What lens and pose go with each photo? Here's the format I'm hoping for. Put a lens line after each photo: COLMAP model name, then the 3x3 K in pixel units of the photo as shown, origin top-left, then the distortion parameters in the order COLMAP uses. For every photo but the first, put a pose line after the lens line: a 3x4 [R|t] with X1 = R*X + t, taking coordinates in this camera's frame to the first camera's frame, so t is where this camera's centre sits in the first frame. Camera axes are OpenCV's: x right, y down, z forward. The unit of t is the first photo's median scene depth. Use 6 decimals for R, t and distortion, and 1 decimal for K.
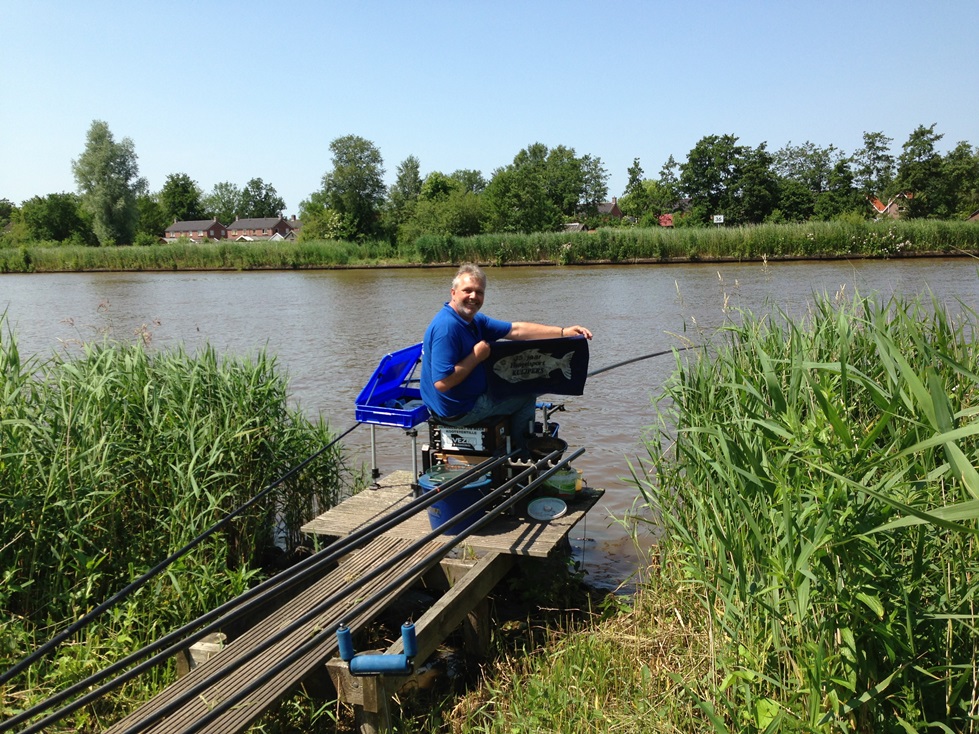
lens RADIAL K [[898.9, 0, 489.5], [0, 898.9, 367.0], [0, 0, 1]] dist [0.095267, -0.088161]
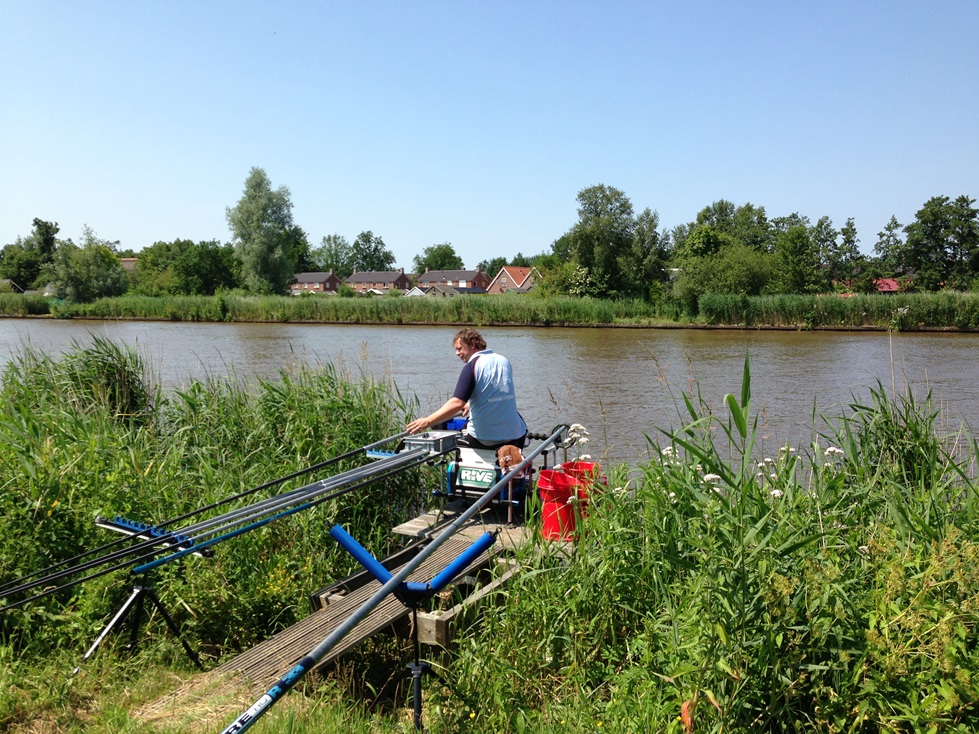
lens RADIAL K [[898.9, 0, 489.5], [0, 898.9, 367.0], [0, 0, 1]] dist [0.095267, -0.088161]
pose [[0.999306, 0.032131, -0.018826, -0.168262], [-0.033285, 0.997355, -0.064620, -0.004436], [0.016700, 0.065202, 0.997732, 0.060811]]
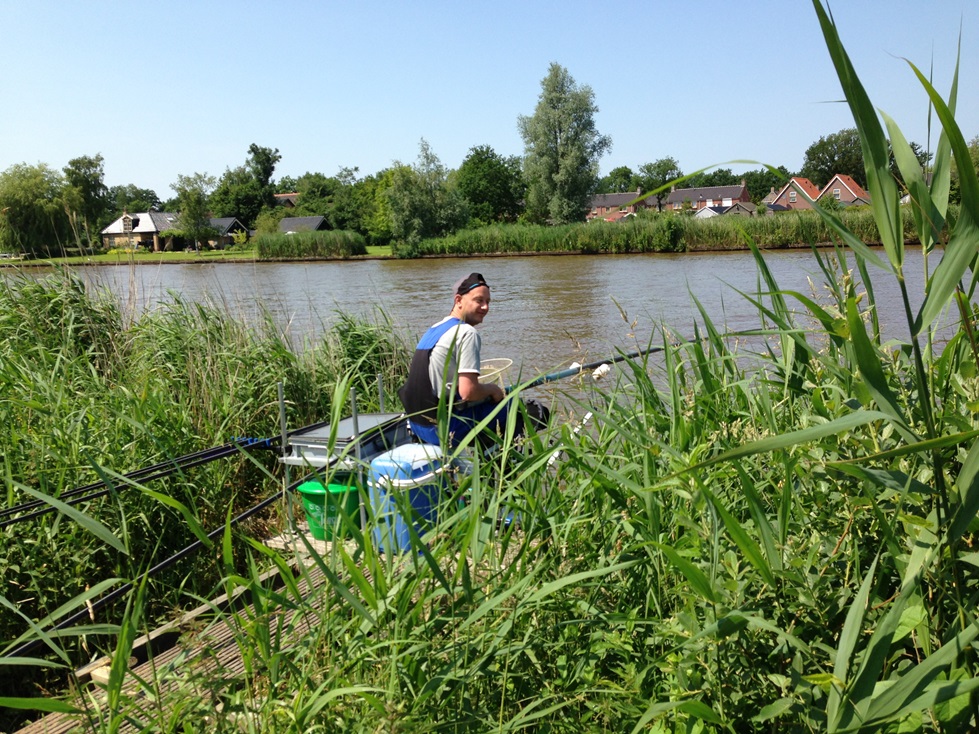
lens RADIAL K [[898.9, 0, 489.5], [0, 898.9, 367.0], [0, 0, 1]] dist [0.095267, -0.088161]
pose [[0.999278, -0.002017, -0.037936, -0.493719], [0.002359, 0.999957, 0.008958, -0.015950], [0.037916, -0.009041, 0.999240, 0.229625]]
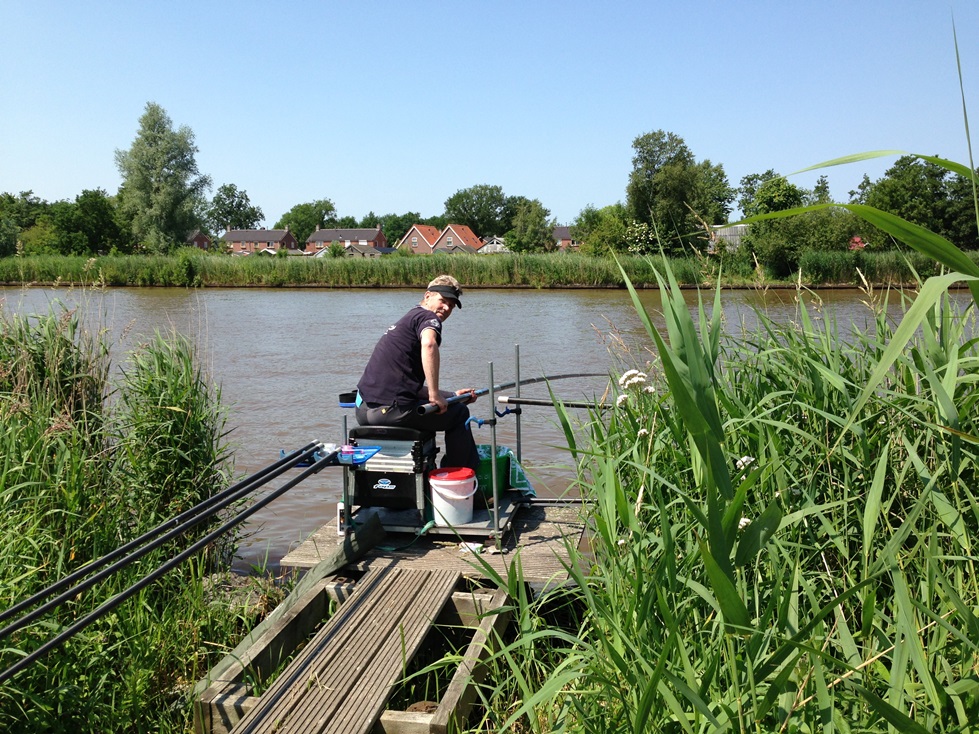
lens RADIAL K [[898.9, 0, 489.5], [0, 898.9, 367.0], [0, 0, 1]] dist [0.095267, -0.088161]
pose [[0.975976, 0.001841, 0.217869, -0.336939], [0.004161, 0.999625, -0.027084, -0.010246], [-0.217837, 0.027339, 0.975602, 0.152279]]
